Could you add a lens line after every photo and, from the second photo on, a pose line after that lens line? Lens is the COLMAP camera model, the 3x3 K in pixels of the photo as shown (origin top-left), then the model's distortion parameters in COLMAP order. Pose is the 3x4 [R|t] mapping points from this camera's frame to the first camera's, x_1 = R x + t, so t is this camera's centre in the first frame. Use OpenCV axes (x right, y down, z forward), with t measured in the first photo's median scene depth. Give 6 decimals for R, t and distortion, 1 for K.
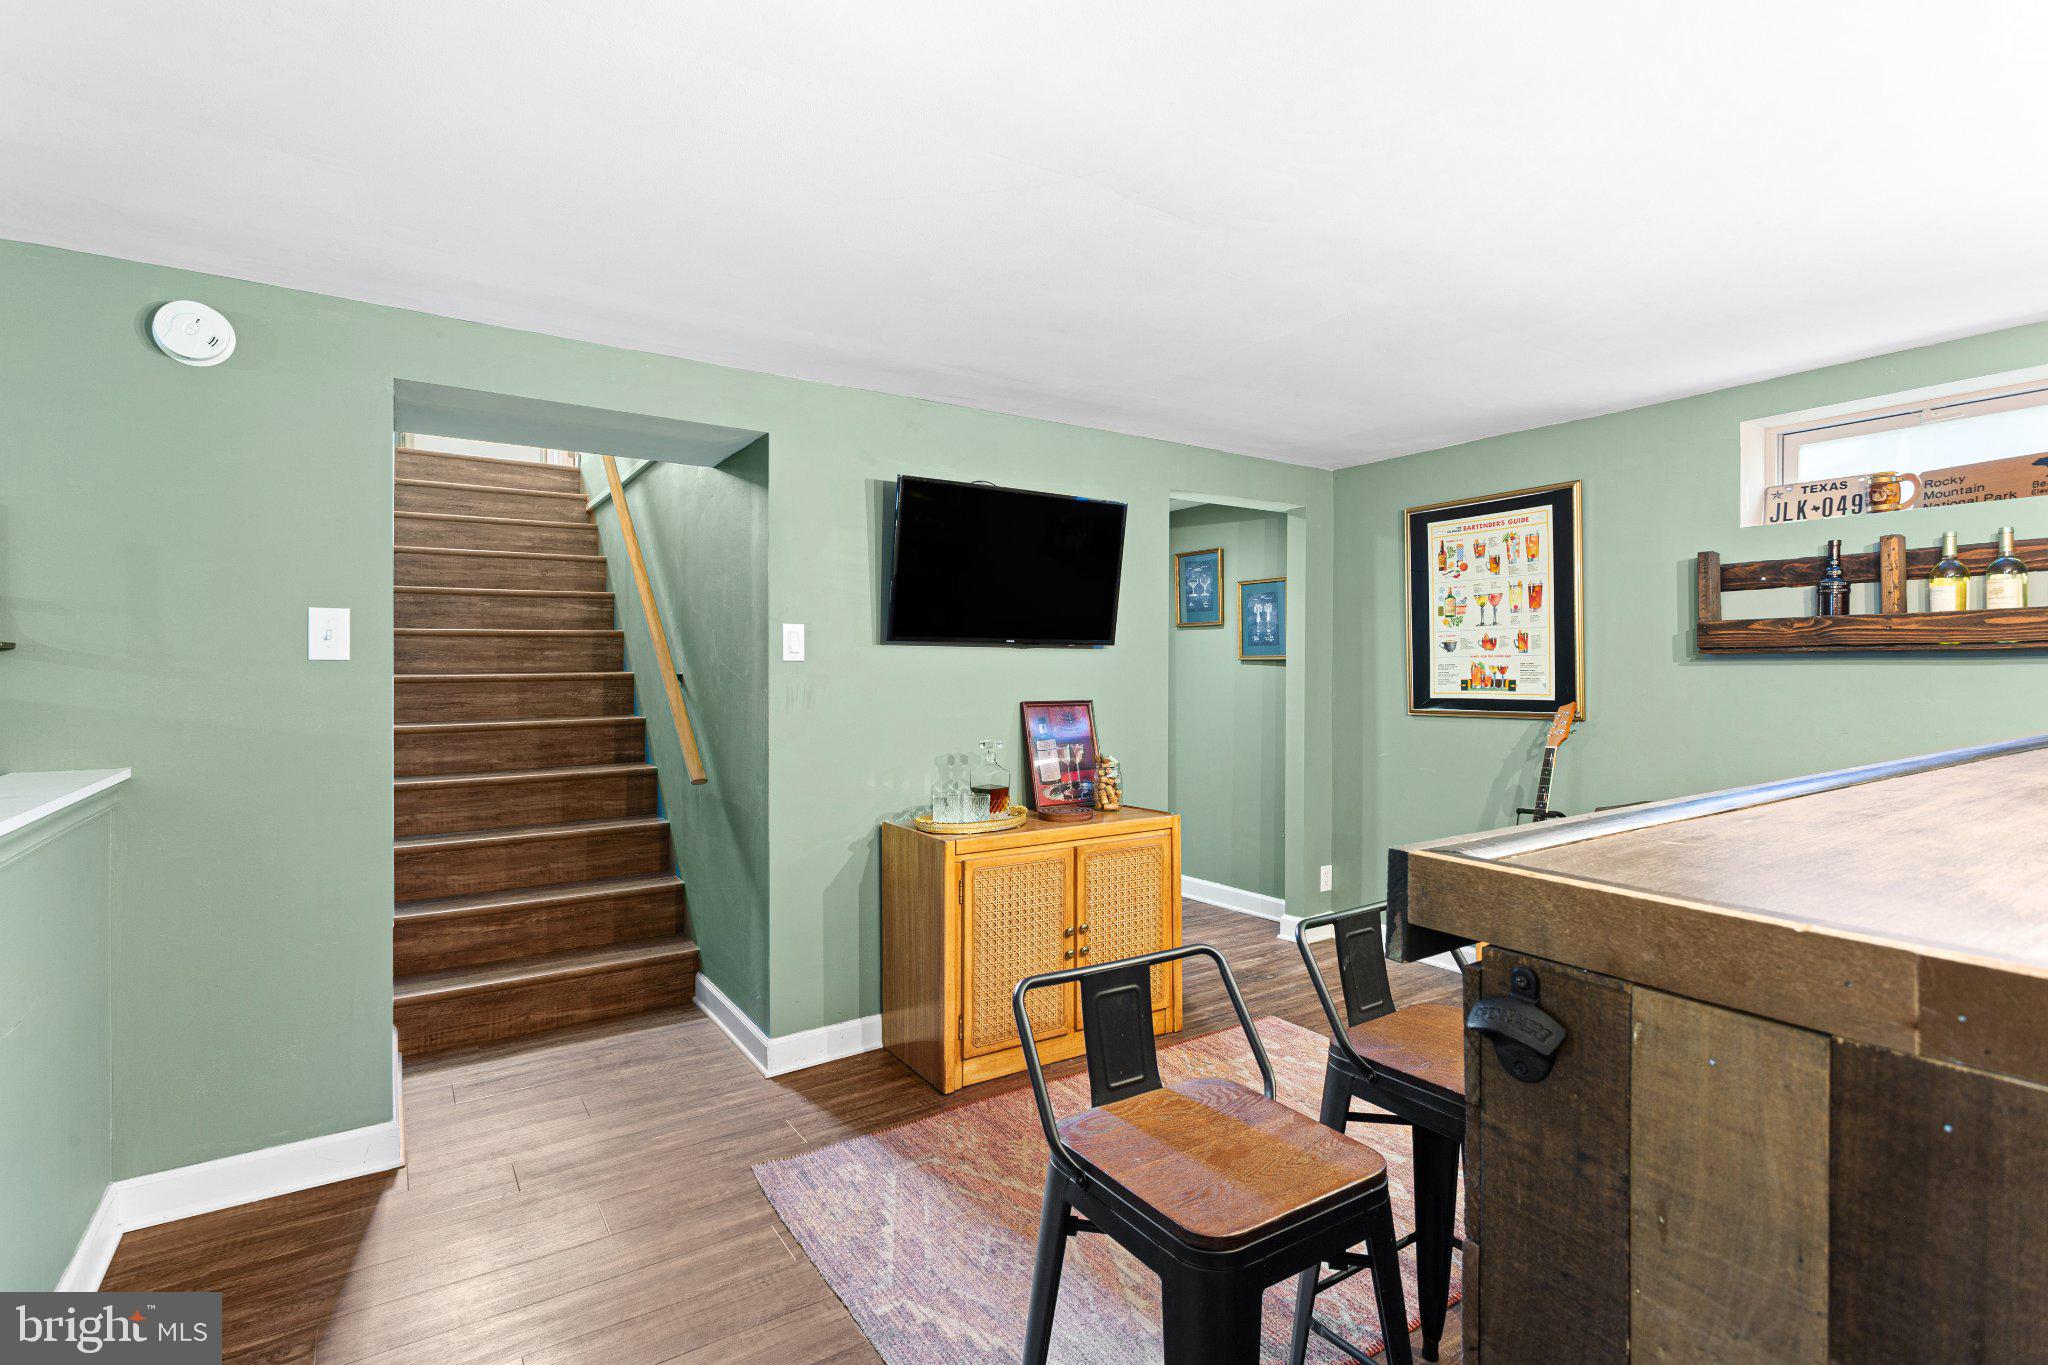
lens RADIAL K [[971.0, 0, 1012.4], [0, 971.0, 677.2], [0, 0, 1]] dist [0.001363, 0.000803]
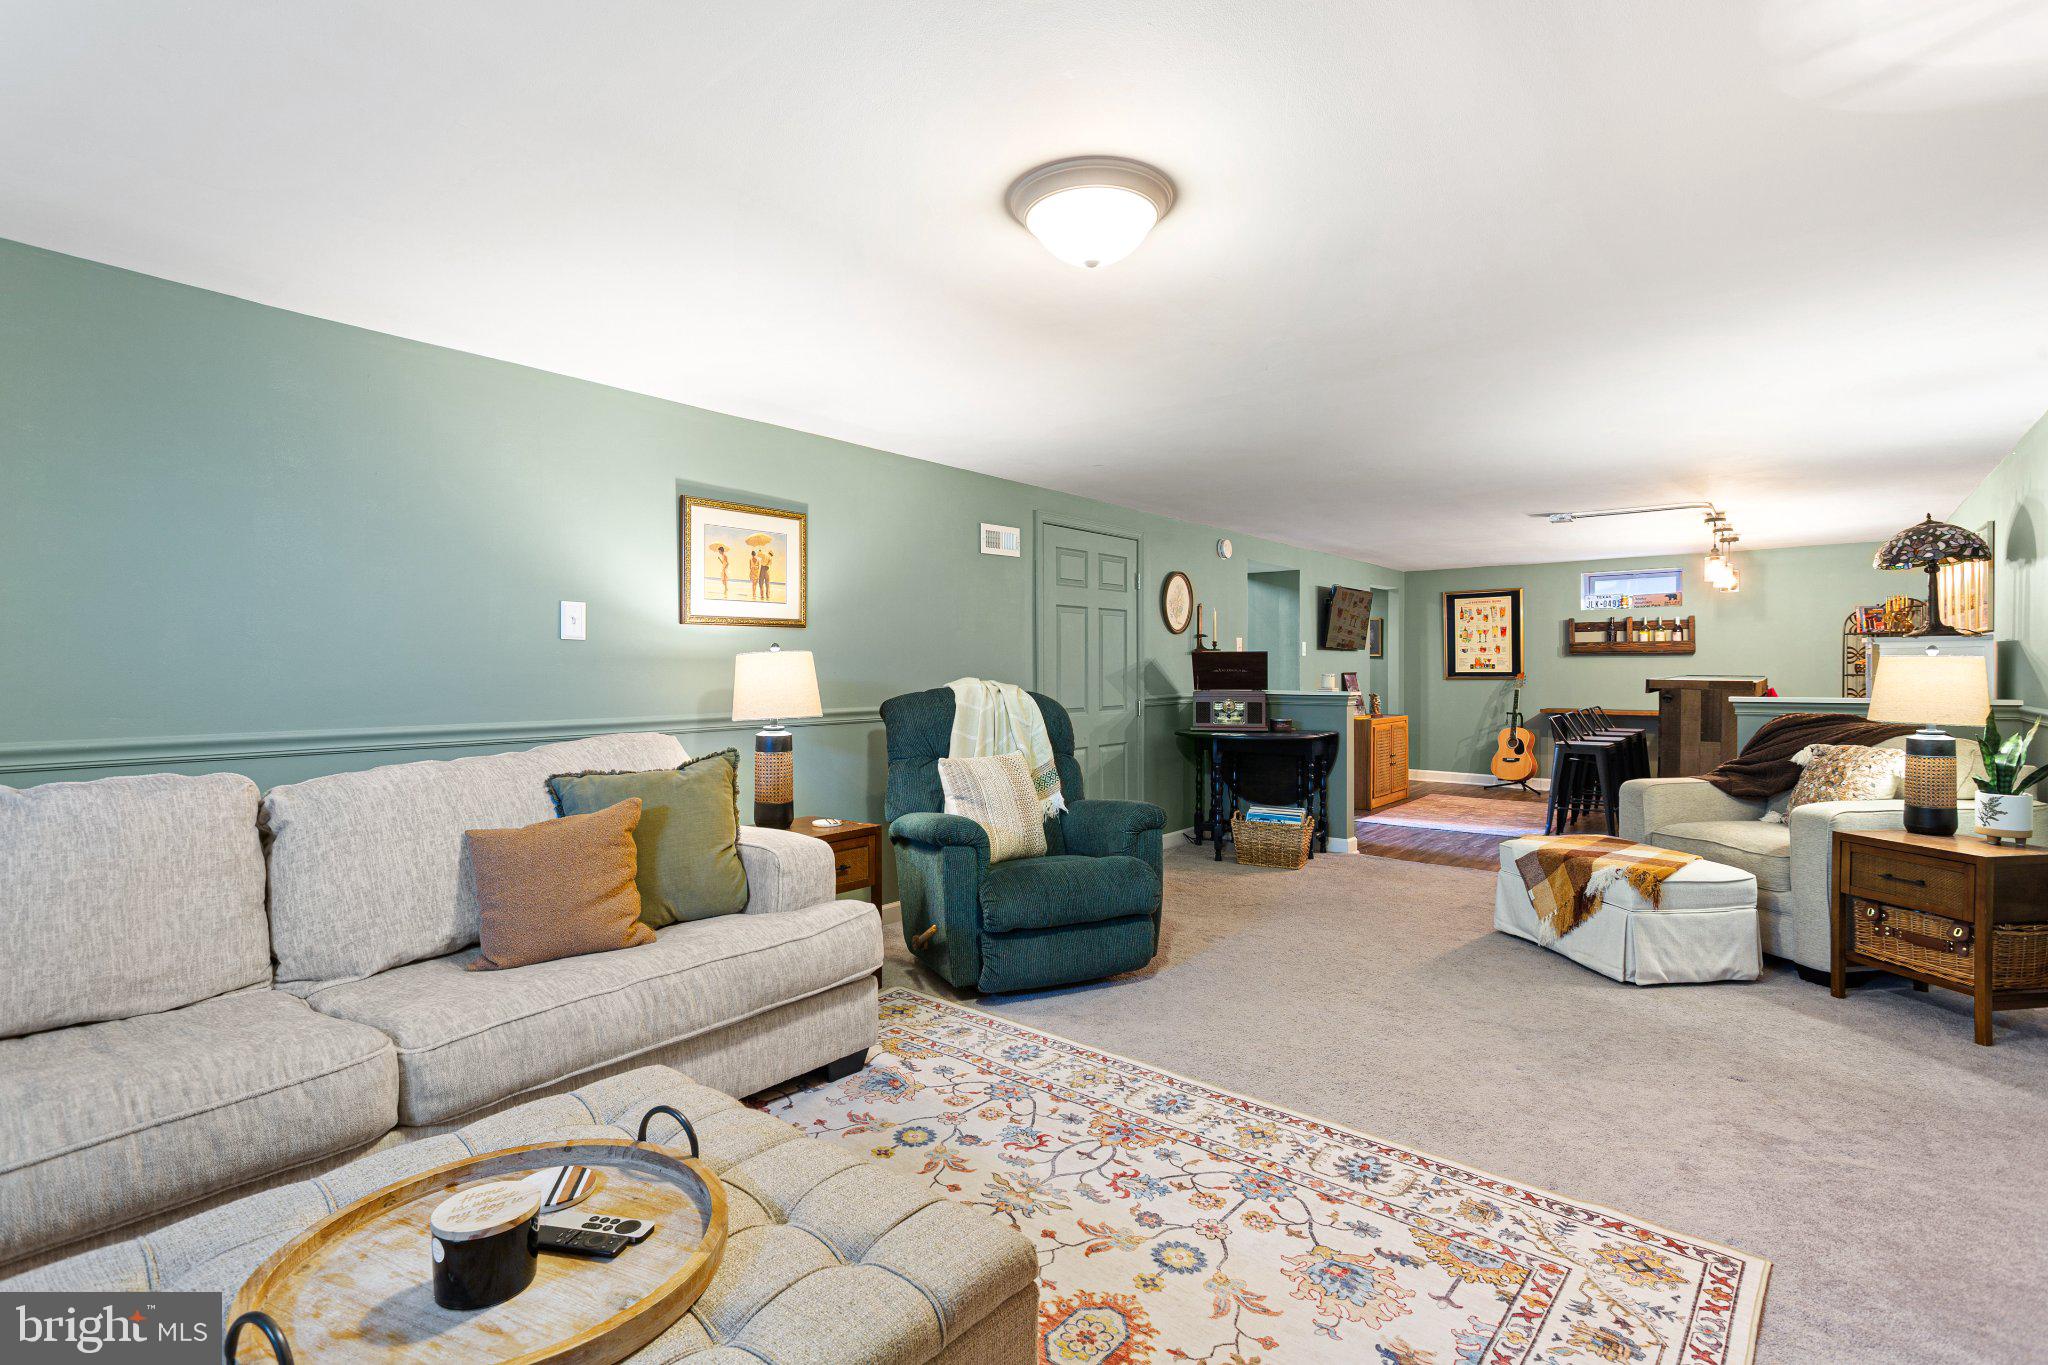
lens RADIAL K [[971.0, 0, 1031.7], [0, 971.0, 673.9], [0, 0, 1]] dist [0.001363, 0.000803]
pose [[0.950520, 0.001443, 0.310661, -1.430485], [0.000471, 0.999981, -0.006088, 0.042892], [-0.310664, 0.005933, 0.950501, -1.035991]]
